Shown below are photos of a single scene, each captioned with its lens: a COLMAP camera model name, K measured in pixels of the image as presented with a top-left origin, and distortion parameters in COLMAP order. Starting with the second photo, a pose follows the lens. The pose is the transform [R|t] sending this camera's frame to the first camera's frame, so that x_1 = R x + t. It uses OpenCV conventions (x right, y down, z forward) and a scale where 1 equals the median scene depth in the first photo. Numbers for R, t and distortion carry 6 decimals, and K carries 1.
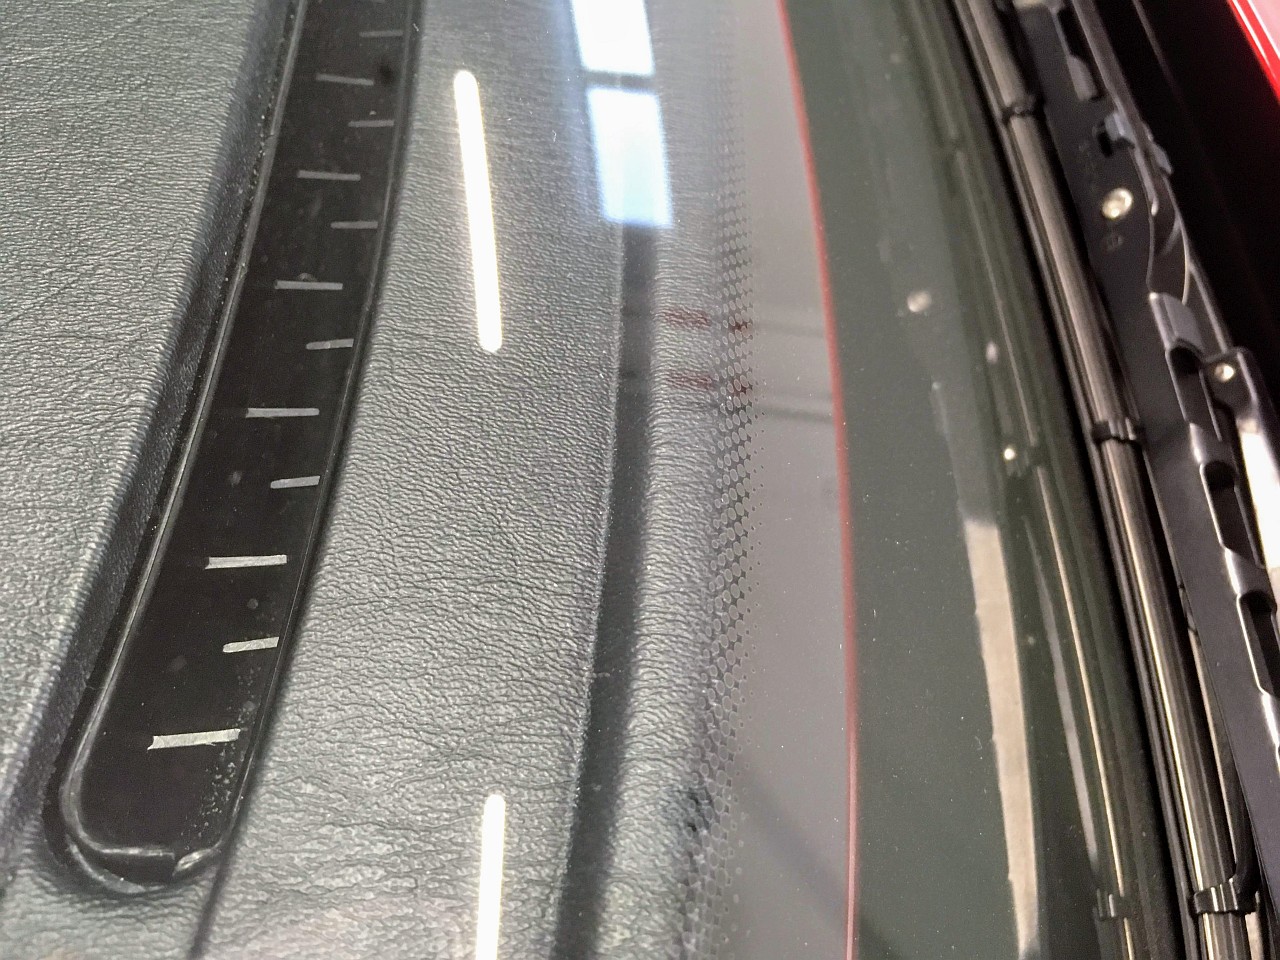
lens RADIAL K [[1085.9, 0, 639.7], [0, 1085.9, 458.7], [0, 0, 1]] dist [0.069102, -0.111649]
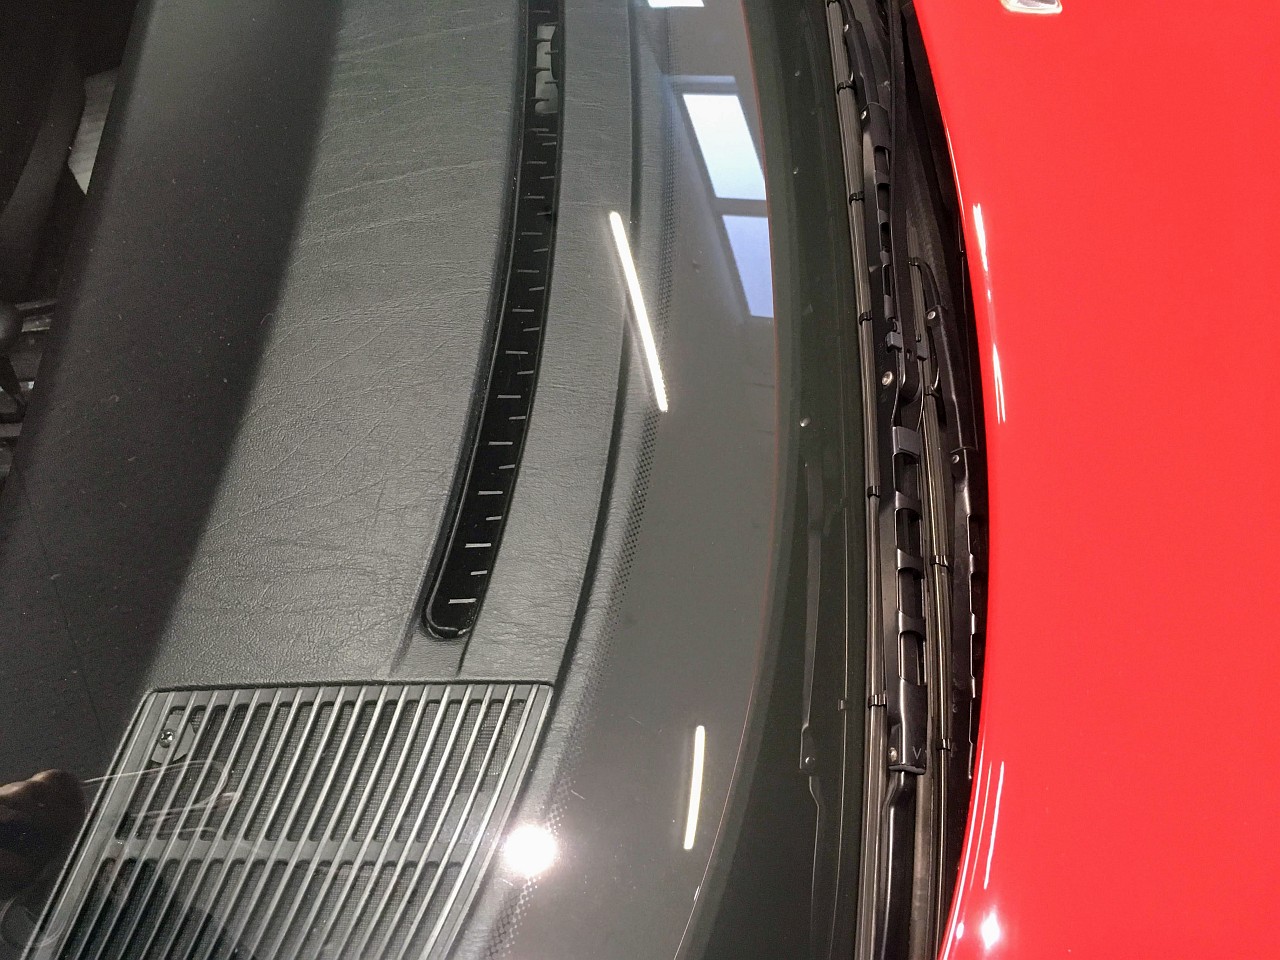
lens RADIAL K [[1085.9, 0, 639.7], [0, 1085.9, 458.7], [0, 0, 1]] dist [0.069102, -0.111649]
pose [[0.979493, 0.001429, -0.201475, 0.692881], [-0.001518, 0.999999, -0.000289, -0.146513], [0.201475, 0.000589, 0.979494, -1.878890]]
